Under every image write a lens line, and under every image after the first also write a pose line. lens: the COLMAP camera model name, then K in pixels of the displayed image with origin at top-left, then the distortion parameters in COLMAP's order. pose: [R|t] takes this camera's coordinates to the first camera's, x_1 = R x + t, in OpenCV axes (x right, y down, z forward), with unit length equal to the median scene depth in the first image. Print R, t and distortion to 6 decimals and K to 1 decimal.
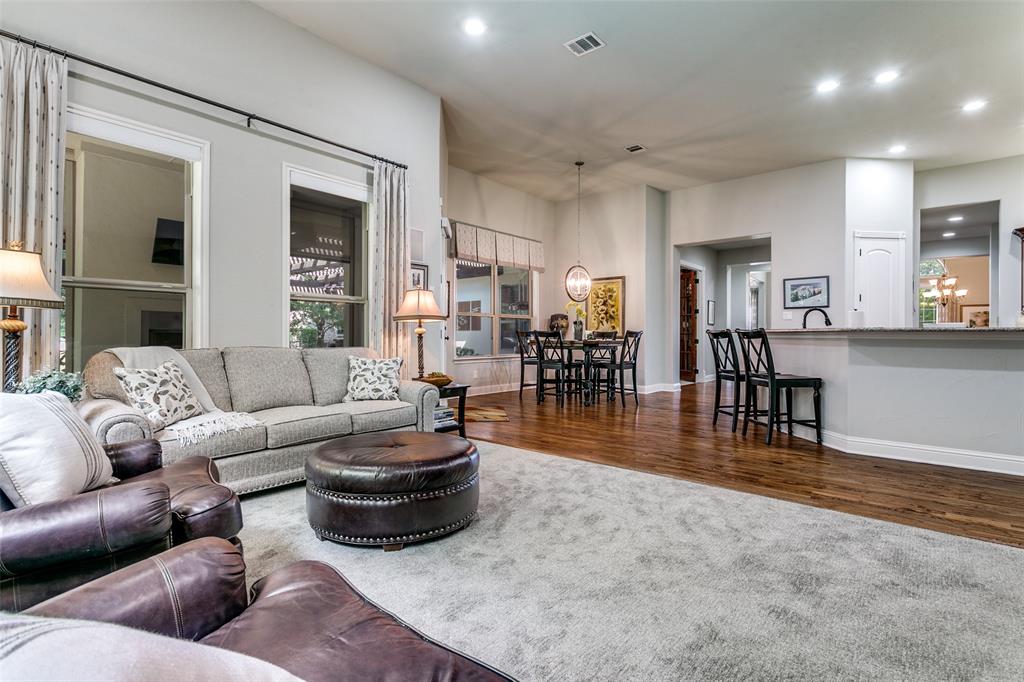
lens RADIAL K [[482.5, 0, 512.5], [0, 482.5, 332.5], [0, 0, 1]] dist [0.002144, -0.000130]
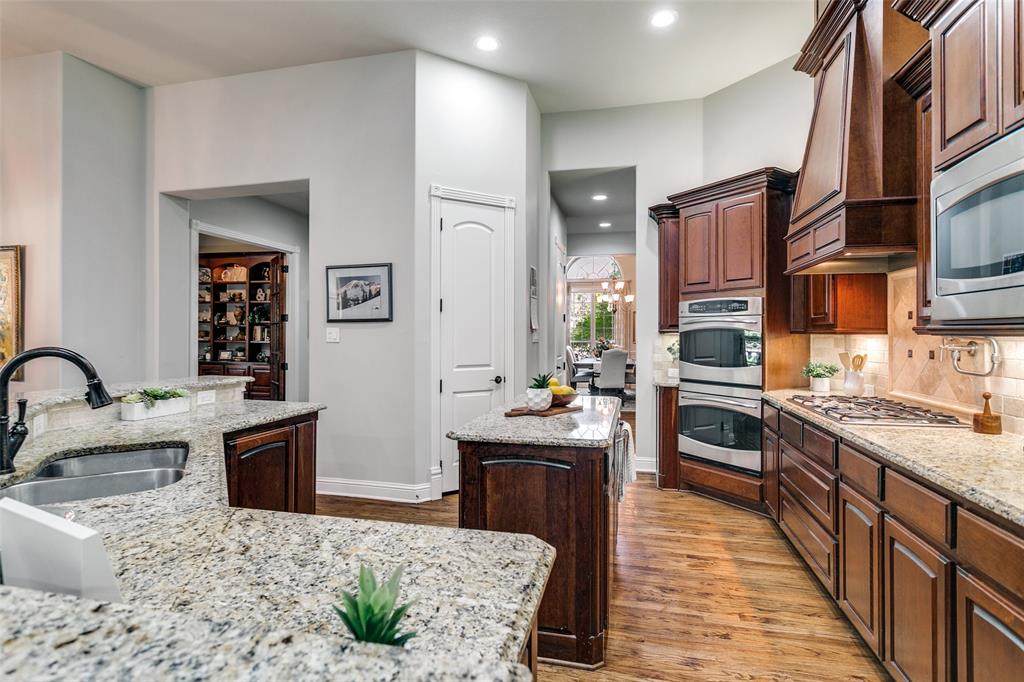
lens RADIAL K [[505.0, 0, 514.2], [0, 505.0, 333.0], [0, 0, 1]] dist [0.002316, 0.000800]
pose [[0.894615, -0.005731, 0.446800, 0.436768], [0.002284, 0.999963, 0.008253, -0.036022], [-0.446831, -0.006363, 0.894596, 0.357105]]
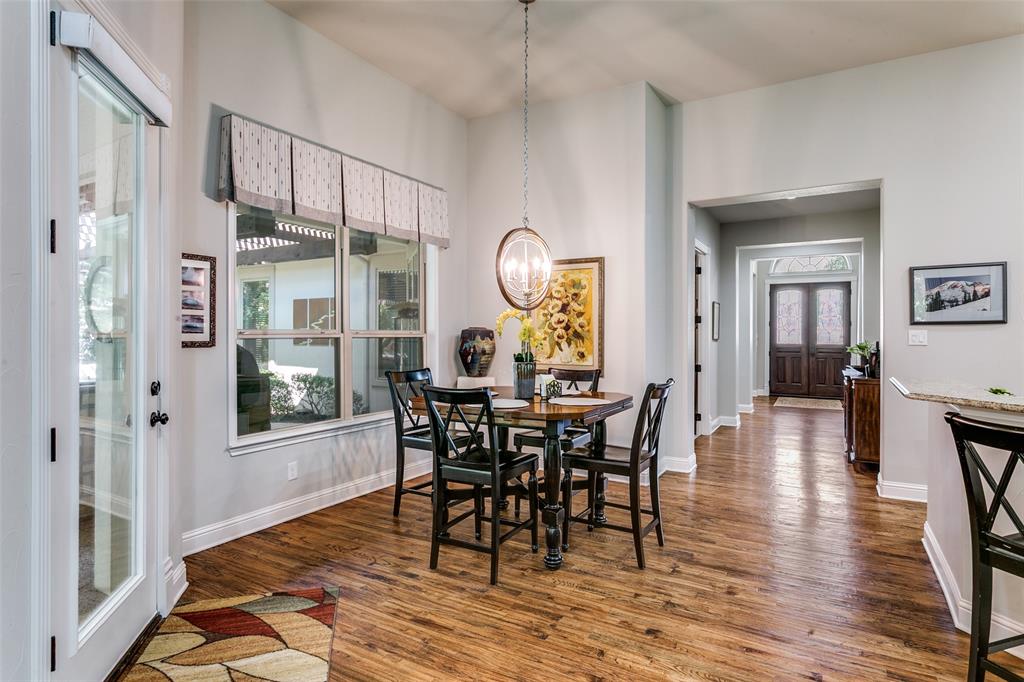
lens RADIAL K [[545.1, 0, 515.5], [0, 545.1, 336.0], [0, 0, 1]] dist [0.000137, -0.000436]
pose [[0.983669, -0.004130, 0.179938, 0.032635], [0.001948, 0.999922, 0.012304, -0.039130], [-0.179975, -0.011753, 0.983601, 0.437068]]
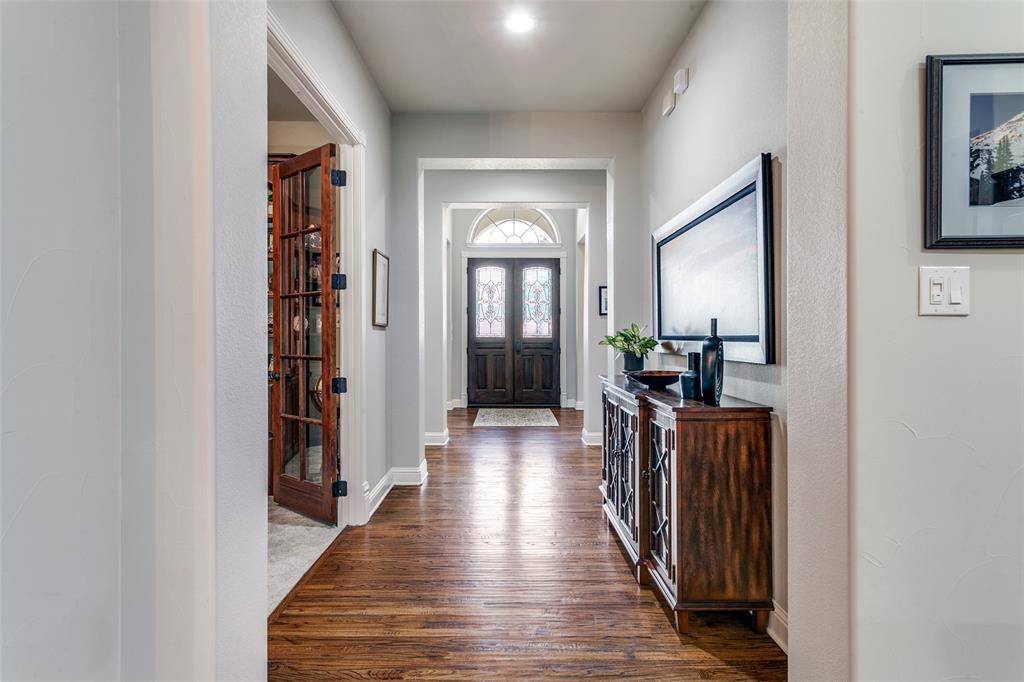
lens RADIAL K [[545.1, 0, 515.5], [0, 545.1, 336.0], [0, 0, 1]] dist [0.000137, -0.000436]
pose [[0.753158, -0.009192, 0.657775, 0.300913], [-0.000521, 0.999894, 0.014571, -0.019522], [-0.657839, -0.011317, 0.753073, 0.837301]]
